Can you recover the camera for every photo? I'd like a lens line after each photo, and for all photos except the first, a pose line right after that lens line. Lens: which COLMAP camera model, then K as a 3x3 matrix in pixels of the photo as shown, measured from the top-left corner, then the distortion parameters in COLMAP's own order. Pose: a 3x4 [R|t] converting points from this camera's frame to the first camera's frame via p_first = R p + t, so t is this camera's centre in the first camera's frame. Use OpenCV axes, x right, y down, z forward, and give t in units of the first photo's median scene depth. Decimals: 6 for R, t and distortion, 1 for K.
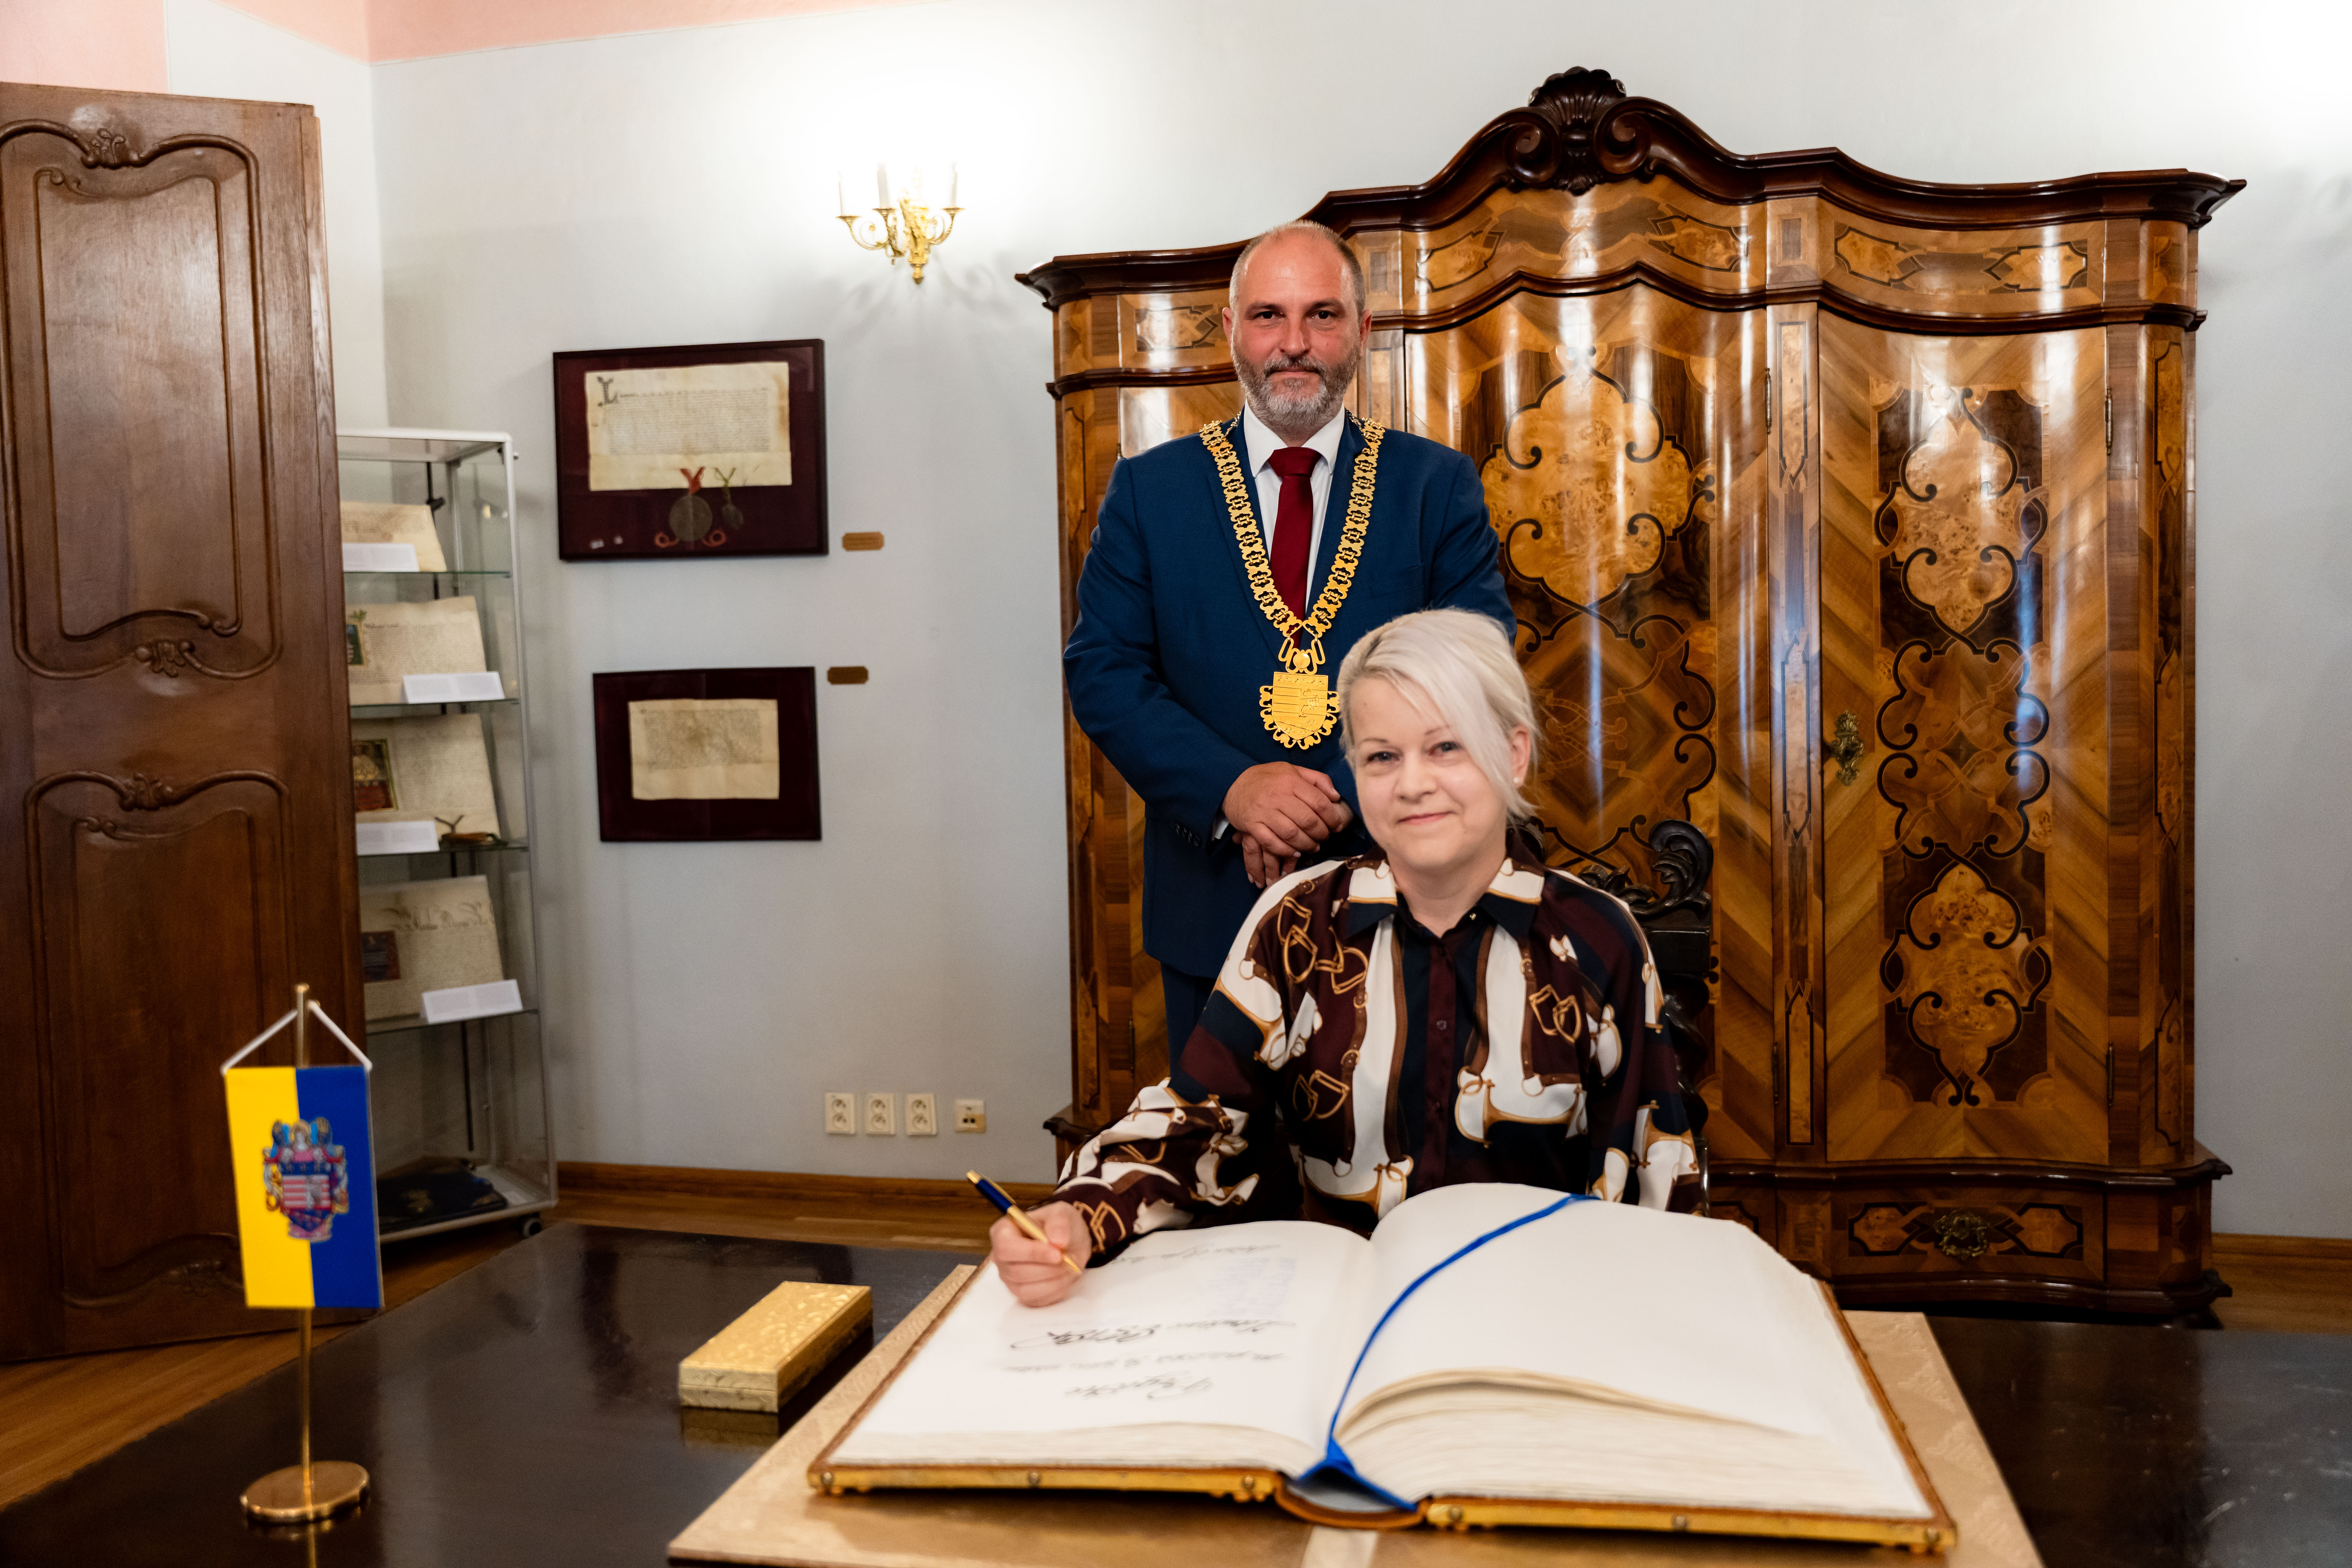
lens RADIAL K [[1896.7, 0, 1188.8], [0, 1896.7, 792.9], [0, 0, 1]] dist [0.014240, -0.013689]
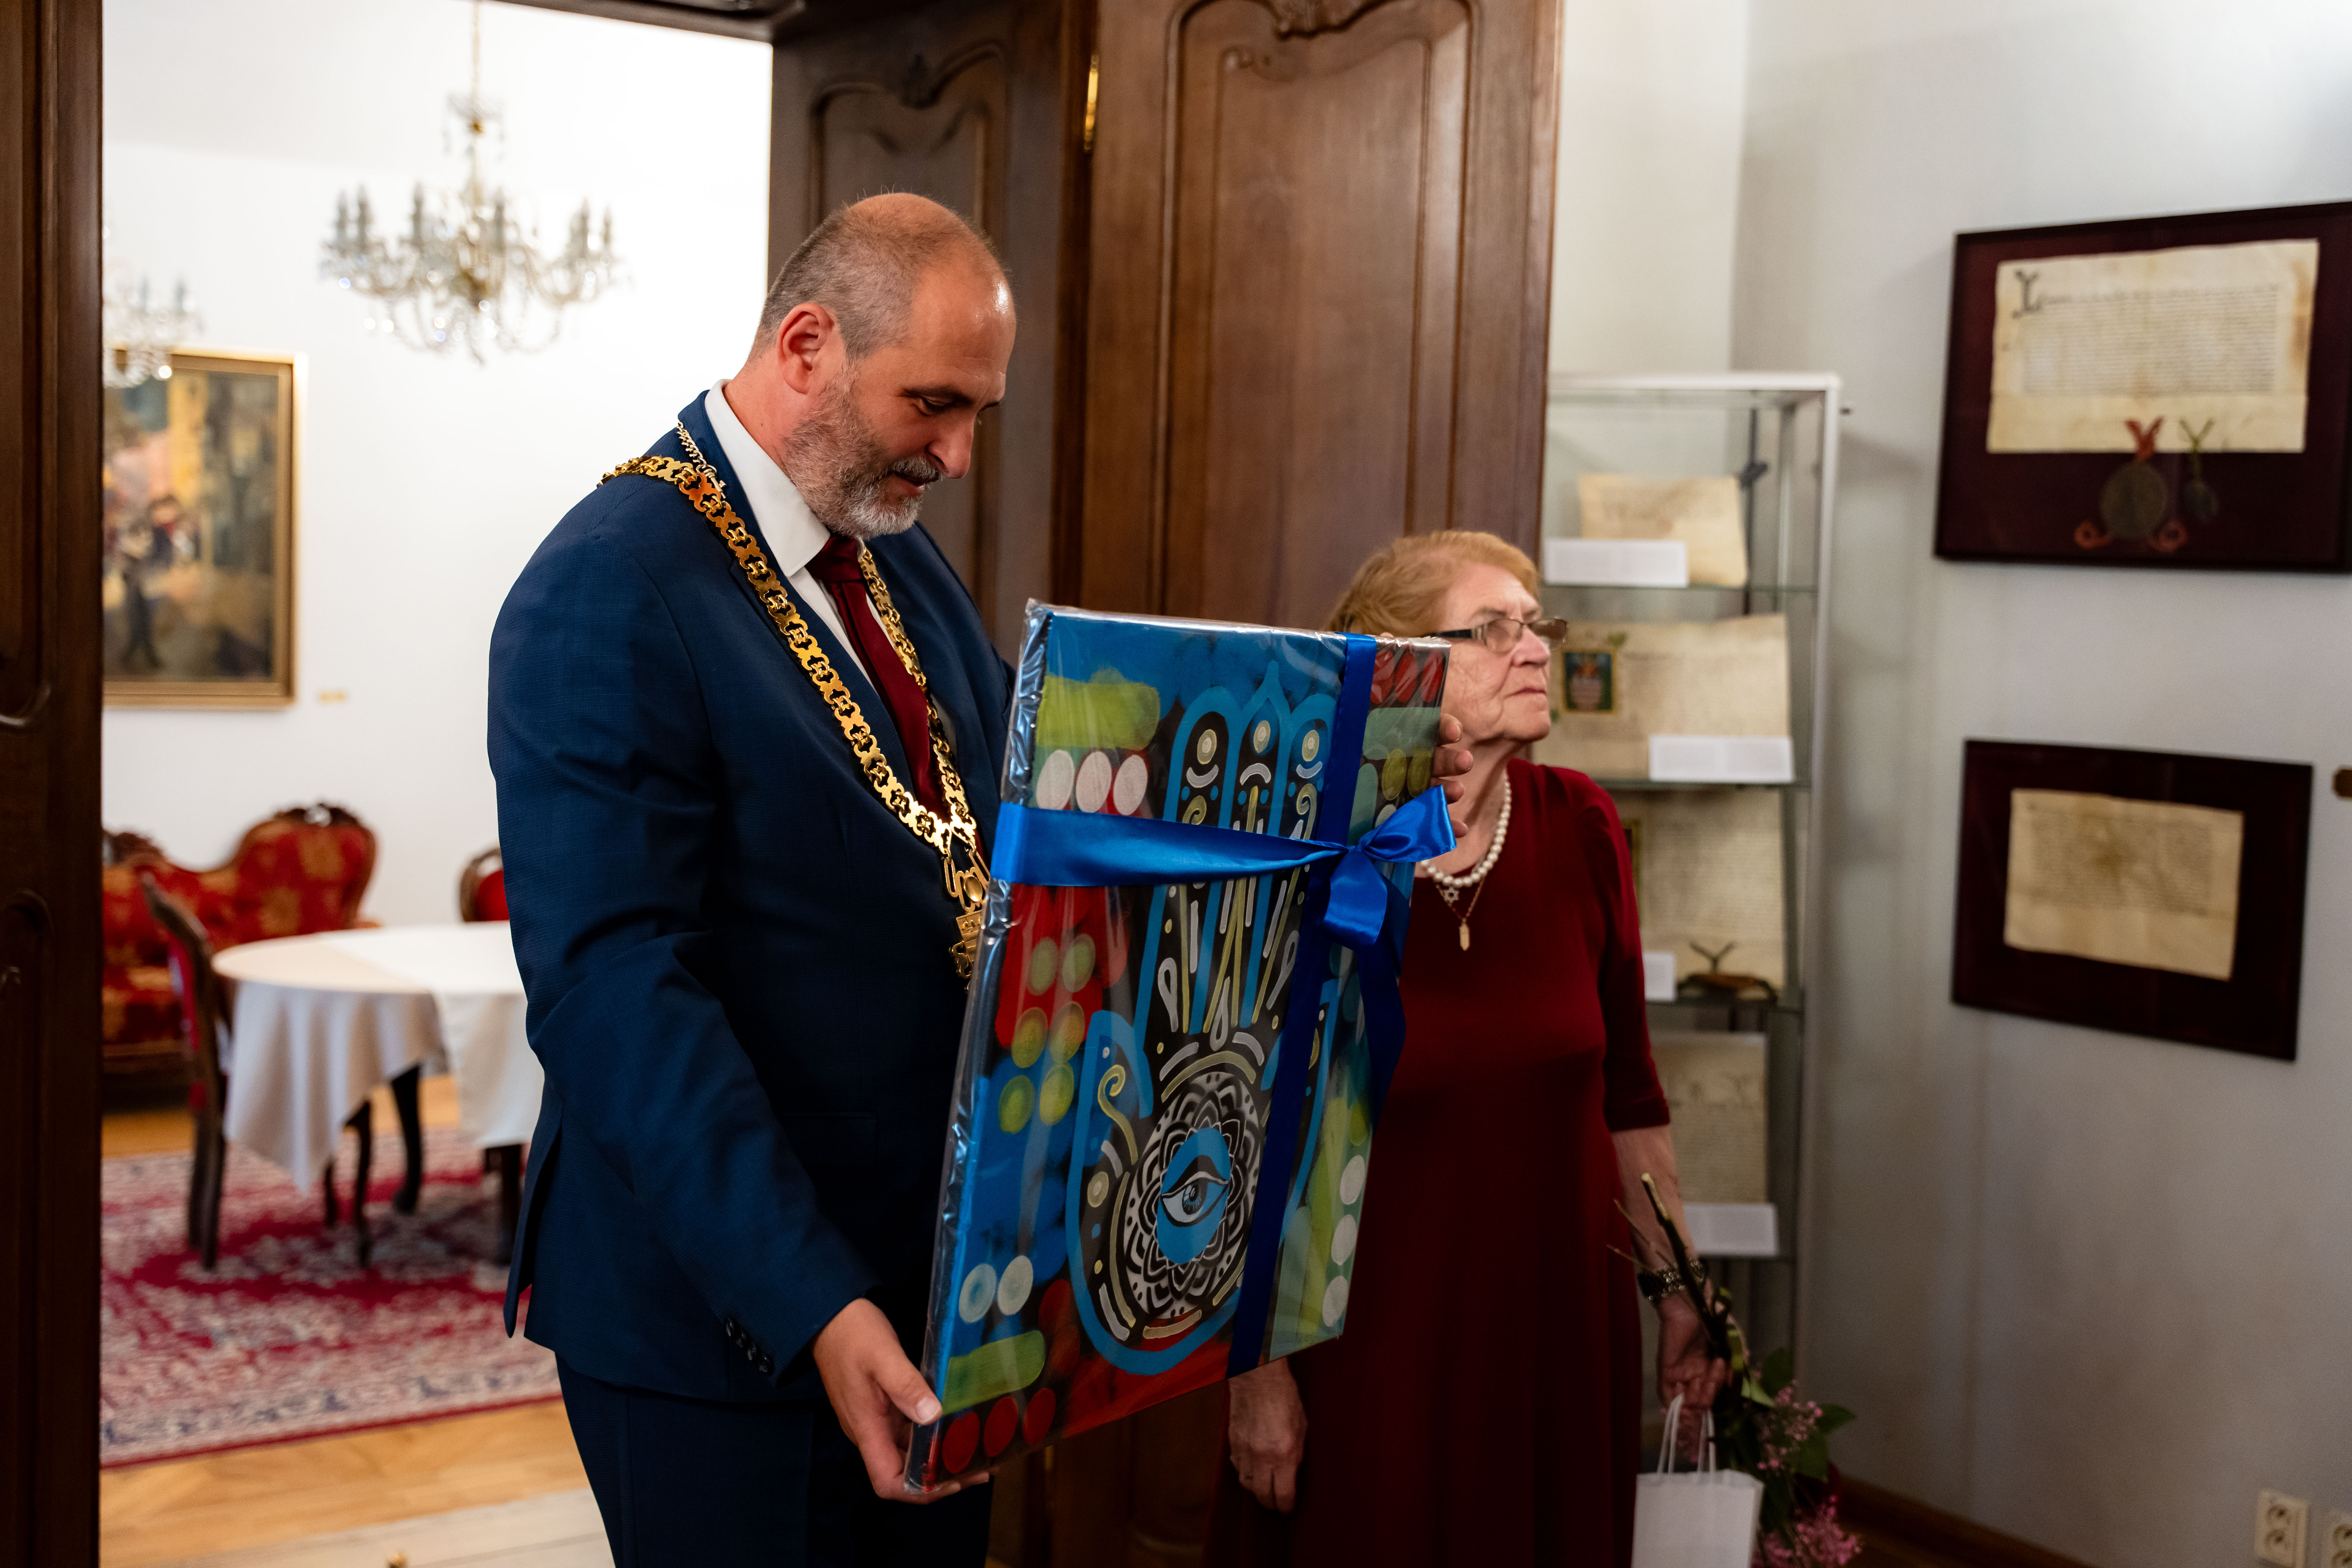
lens RADIAL K [[2833.9, 0, 1182.6], [0, 2833.9, 798.7], [0, 0, 1]] dist [0.025028, 0.000000]
pose [[0.756553, 0.098848, -0.646419, 0.129203], [-0.089667, 0.994853, 0.047185, -0.081203], [0.647756, 0.022264, 0.761522, 0.139164]]
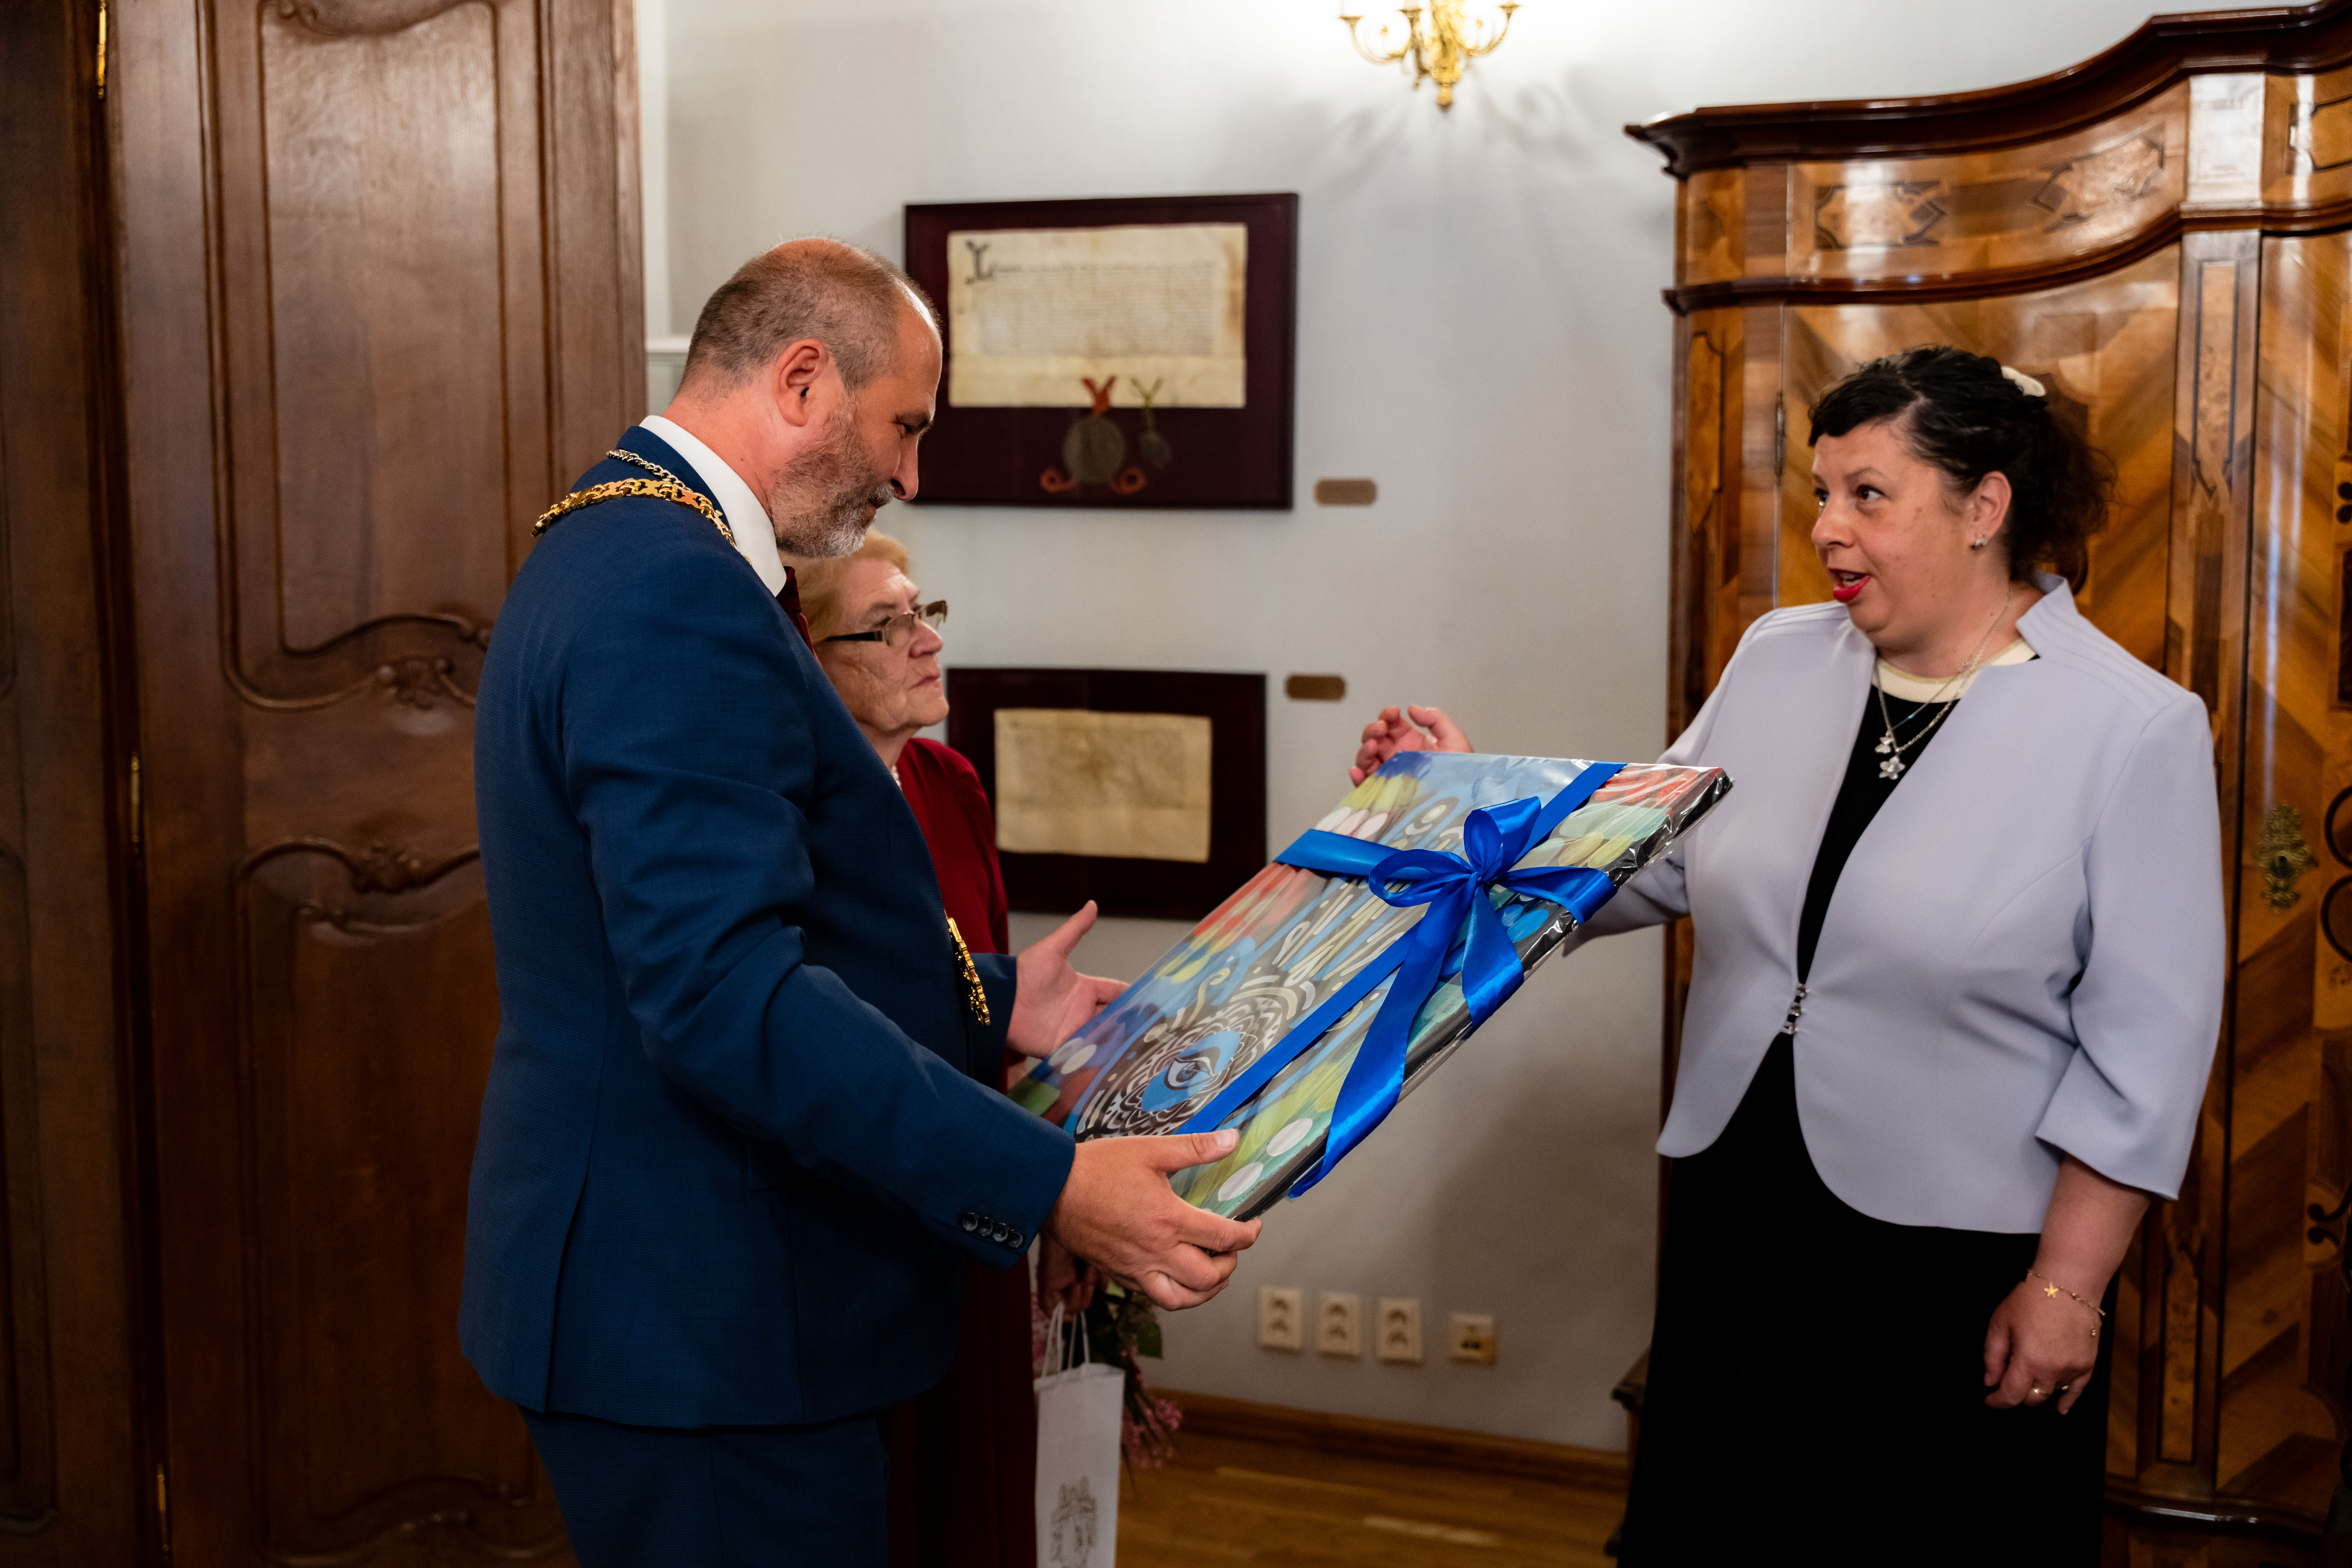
lens RADIAL K [[2715.7, 0, 1172.0], [0, 2715.7, 789.1], [0, 0, 1]] dist [0.019064, 0.000000]
pose [[0.987718, 0.038082, -0.151536, -0.099467], [-0.030608, 0.998211, 0.051351, -0.090788], [0.153221, -0.046082, 0.987117, 0.032619]]
